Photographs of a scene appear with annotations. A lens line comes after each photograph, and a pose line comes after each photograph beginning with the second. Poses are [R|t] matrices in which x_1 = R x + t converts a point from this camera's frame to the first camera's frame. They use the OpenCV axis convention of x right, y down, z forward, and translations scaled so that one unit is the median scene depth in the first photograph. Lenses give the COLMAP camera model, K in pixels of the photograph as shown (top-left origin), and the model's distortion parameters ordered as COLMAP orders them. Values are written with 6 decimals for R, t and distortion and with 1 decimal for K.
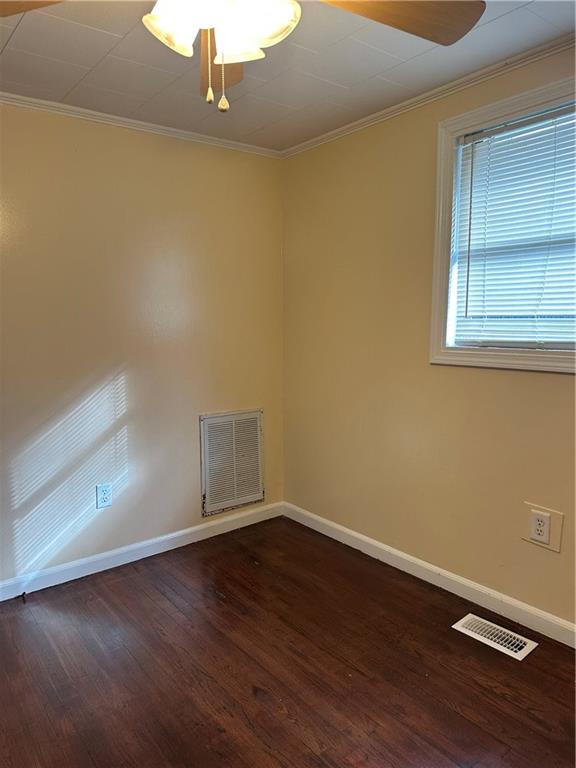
lens RADIAL K [[535.0, 0, 288.5], [0, 535.0, 381.9], [0, 0, 1]] dist [0.037872, -0.046301]
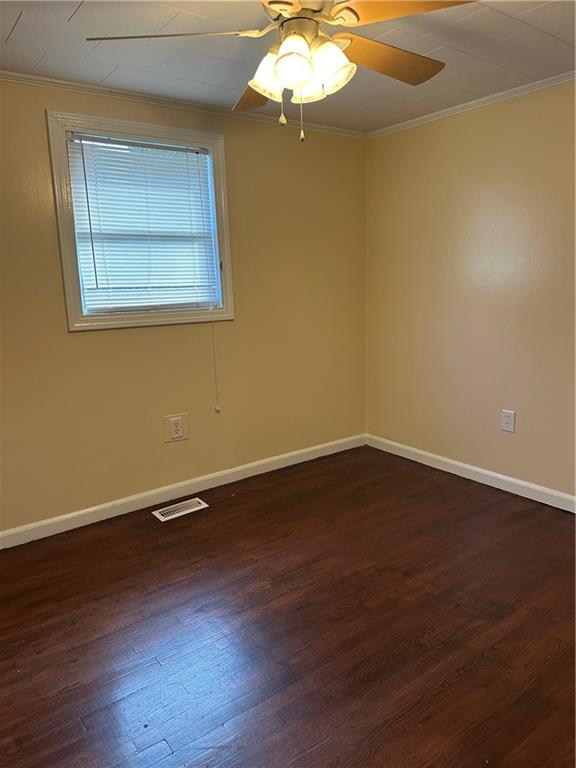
lens RADIAL K [[547.8, 0, 287.6], [0, 547.8, 380.9], [0, 0, 1]] dist [0.030236, -0.048601]
pose [[0.006723, -0.172446, 0.984996, -0.937840], [0.137781, 0.975783, 0.169892, -0.071149], [-0.990440, 0.134572, 0.030320, 0.579777]]
